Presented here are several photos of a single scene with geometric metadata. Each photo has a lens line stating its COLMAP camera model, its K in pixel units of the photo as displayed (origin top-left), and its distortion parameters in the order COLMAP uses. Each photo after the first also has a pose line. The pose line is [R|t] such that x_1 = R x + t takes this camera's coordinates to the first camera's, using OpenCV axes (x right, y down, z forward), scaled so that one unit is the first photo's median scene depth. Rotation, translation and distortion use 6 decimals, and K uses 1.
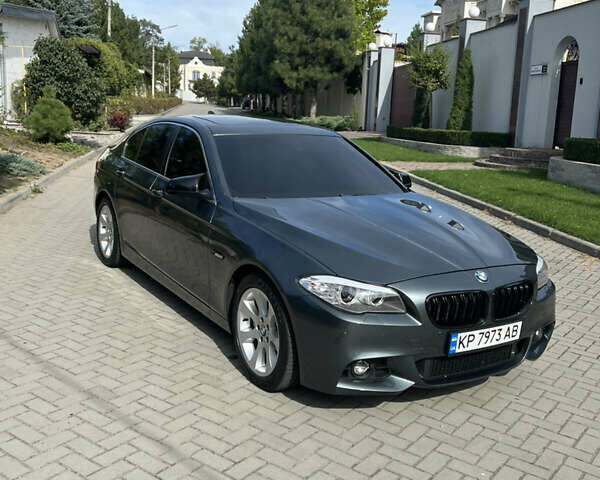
lens RADIAL K [[646.5, 0, 298.3], [0, 646.5, 227.5], [0, 0, 1]] dist [0.136963, -0.324357]
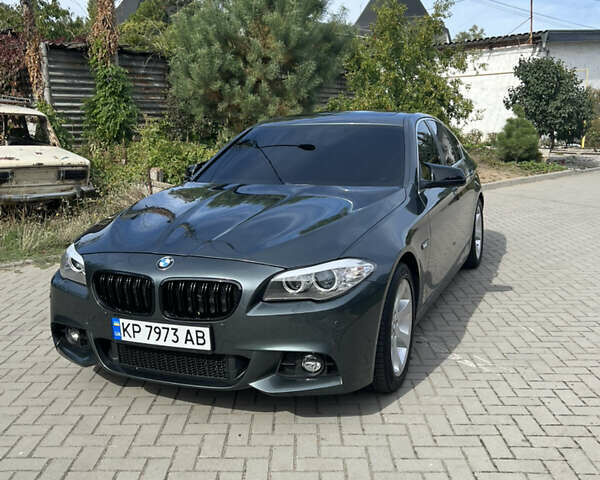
lens RADIAL K [[646.5, 0, 298.3], [0, 646.5, 227.5], [0, 0, 1]] dist [0.136963, -0.324357]
pose [[0.591918, 0.068825, -0.803054, 0.912854], [-0.107144, 0.994224, 0.006234, 0.004434], [0.798845, 0.082353, 0.595873, 0.534605]]
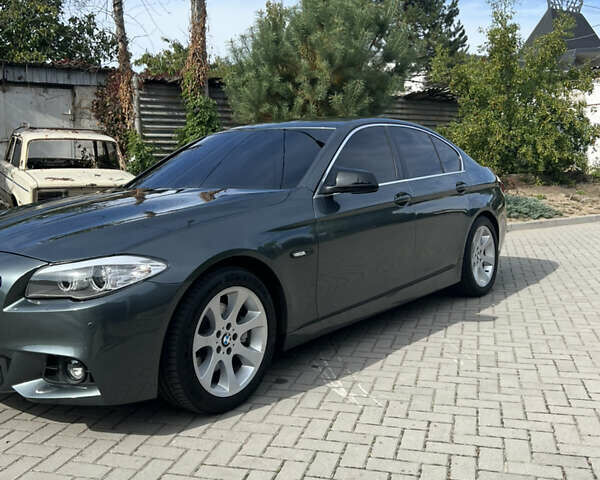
lens RADIAL K [[646.5, 0, 298.3], [0, 646.5, 227.5], [0, 0, 1]] dist [0.136963, -0.324357]
pose [[0.368110, 0.030591, -0.929279, 1.039342], [-0.134628, 0.990680, -0.020718, 0.000123], [0.919984, 0.132733, 0.368797, 0.929146]]
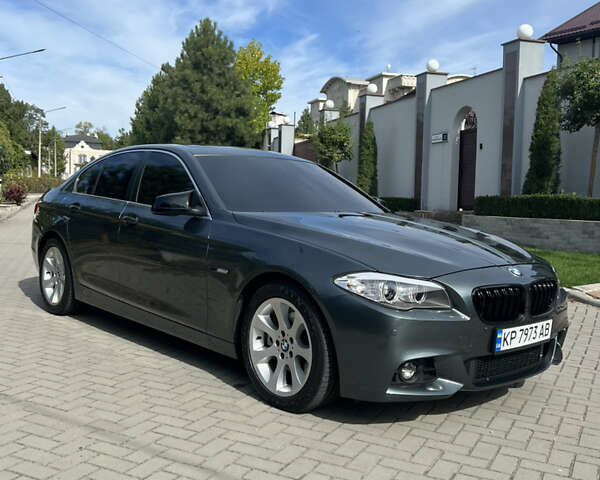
lens RADIAL K [[646.5, 0, 298.3], [0, 646.5, 227.5], [0, 0, 1]] dist [0.136963, -0.324357]
pose [[0.986097, -0.022092, 0.164694, -0.165911], [0.042403, 0.991765, -0.120848, 0.097108], [-0.160668, 0.126151, 0.978914, 0.080691]]
